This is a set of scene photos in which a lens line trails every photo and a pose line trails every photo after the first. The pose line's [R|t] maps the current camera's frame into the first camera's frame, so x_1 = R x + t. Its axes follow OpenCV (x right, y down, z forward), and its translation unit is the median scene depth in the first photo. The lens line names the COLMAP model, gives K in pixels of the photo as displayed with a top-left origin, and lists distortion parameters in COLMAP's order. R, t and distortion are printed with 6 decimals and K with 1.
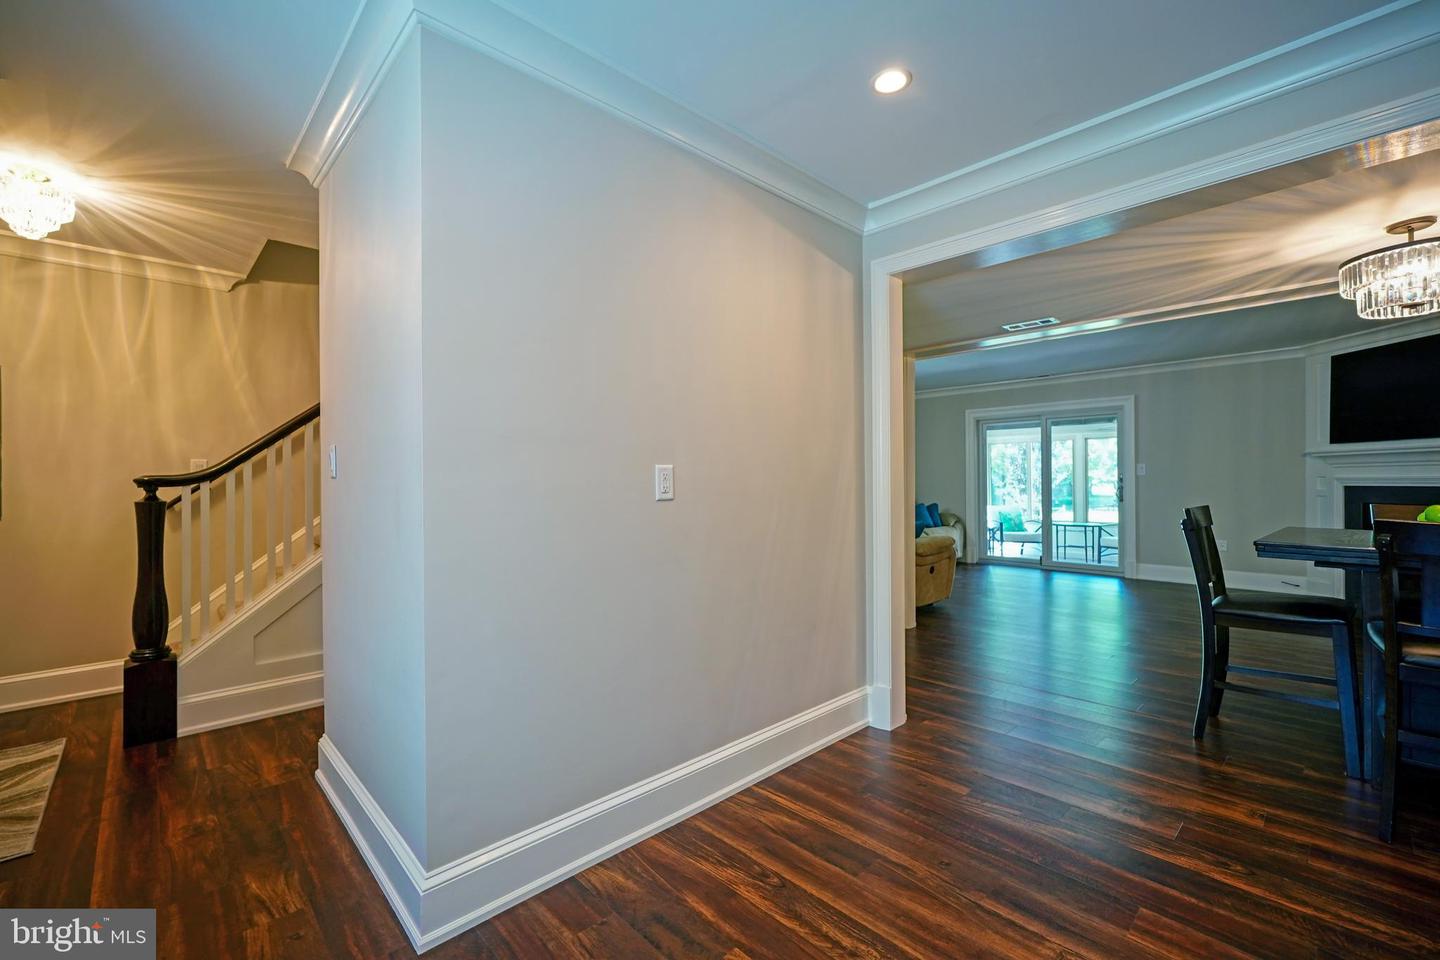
lens RADIAL K [[606.4, 0, 710.8], [0, 606.4, 479.1], [0, 0, 1]] dist [-0.001914, 0.000201]
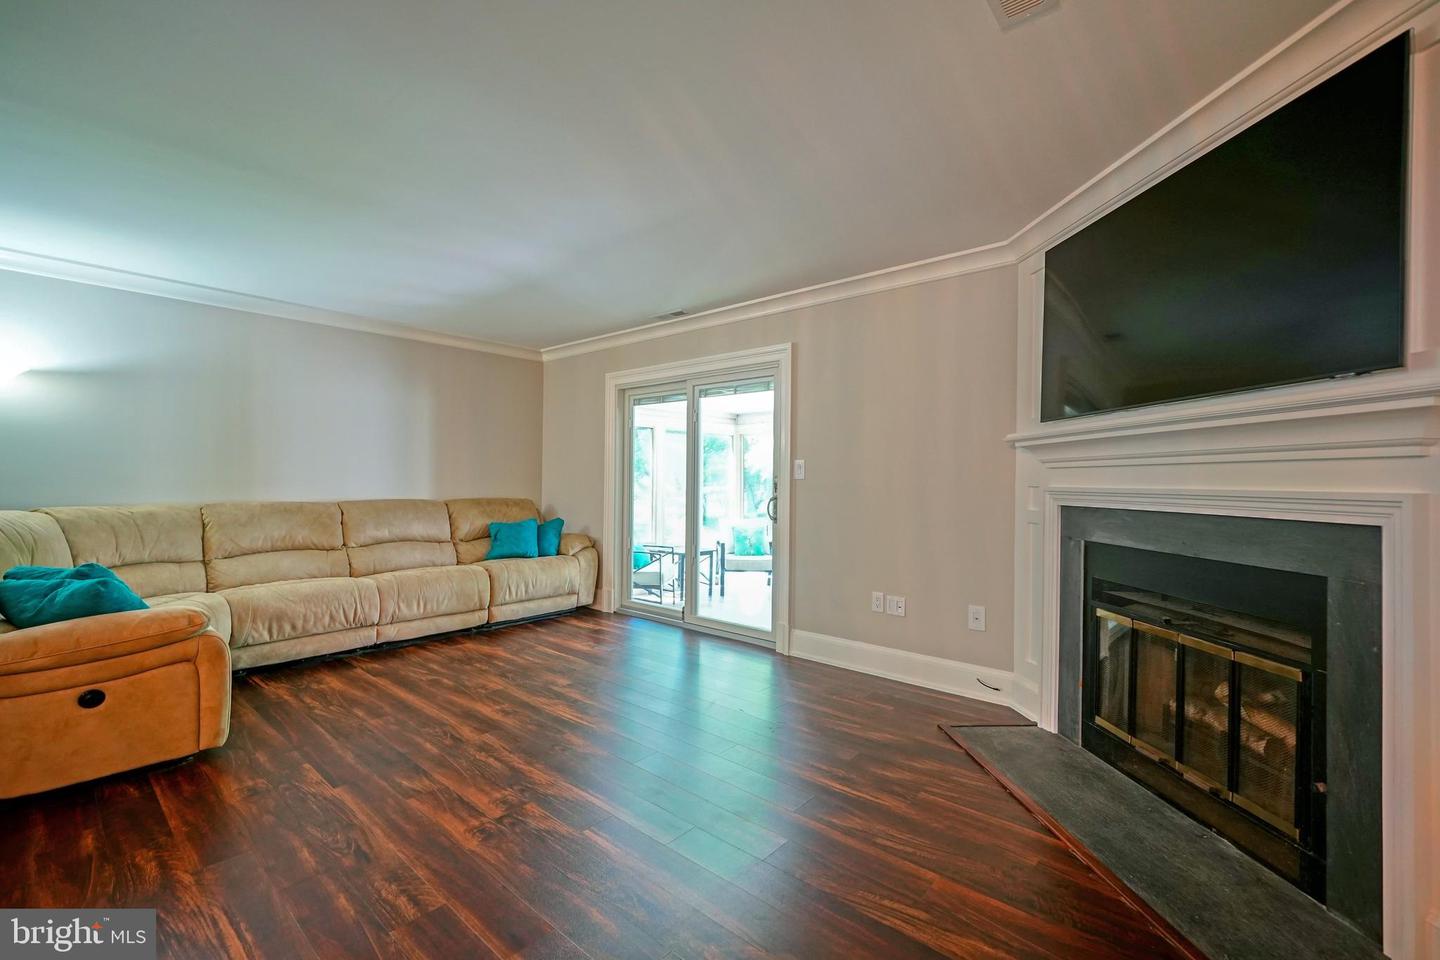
lens RADIAL K [[606.4, 0, 710.8], [0, 606.4, 479.1], [0, 0, 1]] dist [-0.001914, 0.000201]
pose [[0.995315, 0.016408, 0.095283, 0.548062], [-0.016497, 0.999864, 0.000142, -0.004628], [-0.095268, -0.001714, 0.995450, 0.406092]]
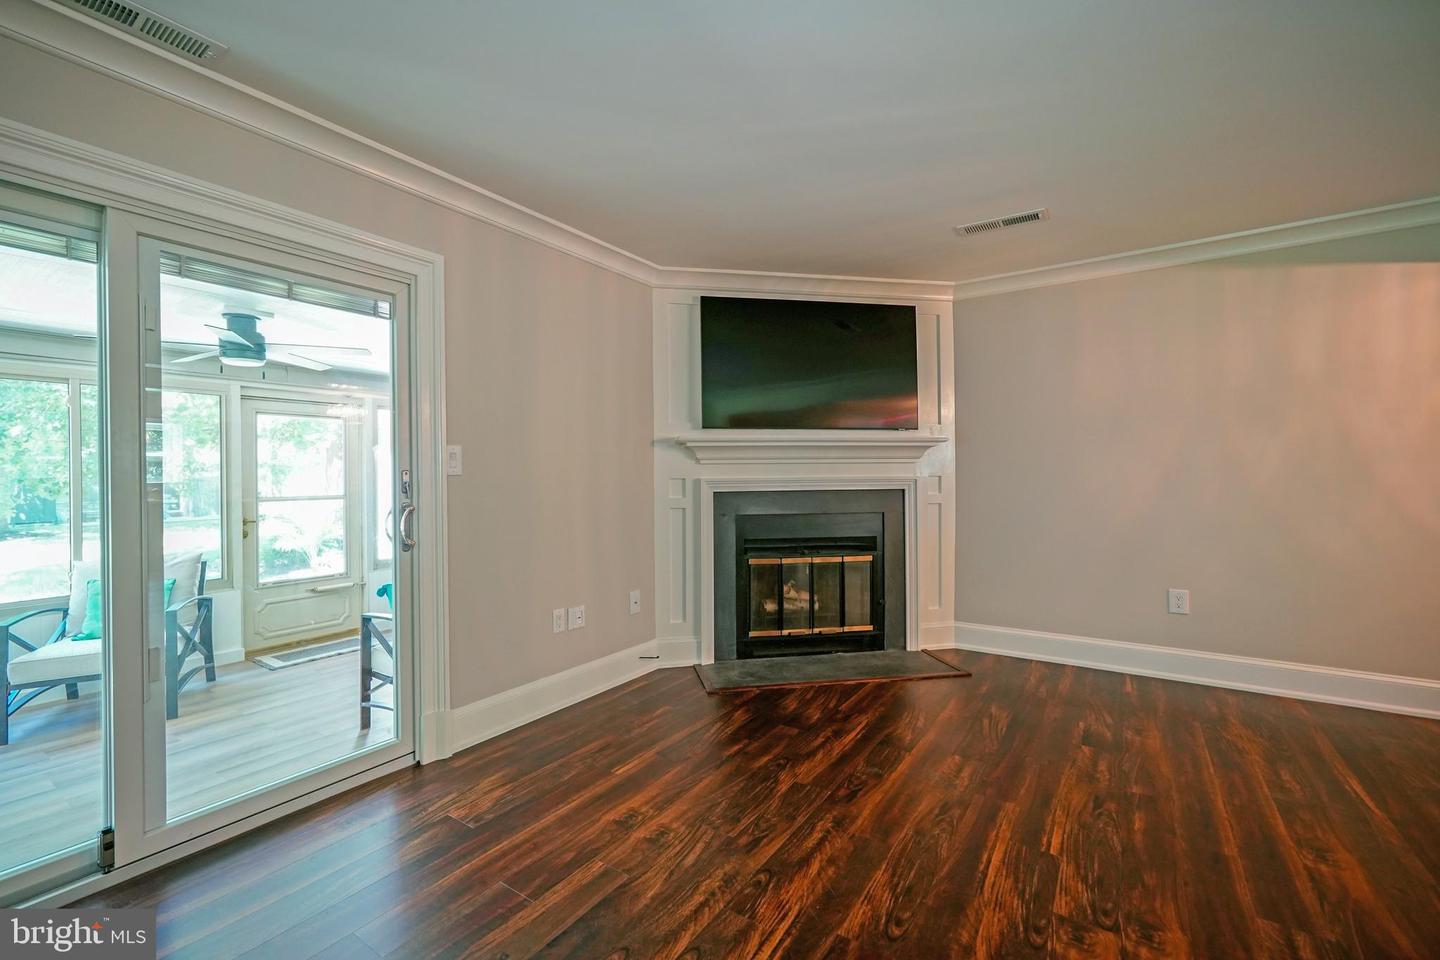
lens RADIAL K [[606.4, 0, 710.8], [0, 606.4, 479.1], [0, 0, 1]] dist [-0.001914, 0.000201]
pose [[-0.204031, 0.001714, 0.978963, 0.296702], [0.007838, 0.999969, -0.000117, -0.002378], [-0.978933, 0.007649, -0.204038, 0.884026]]
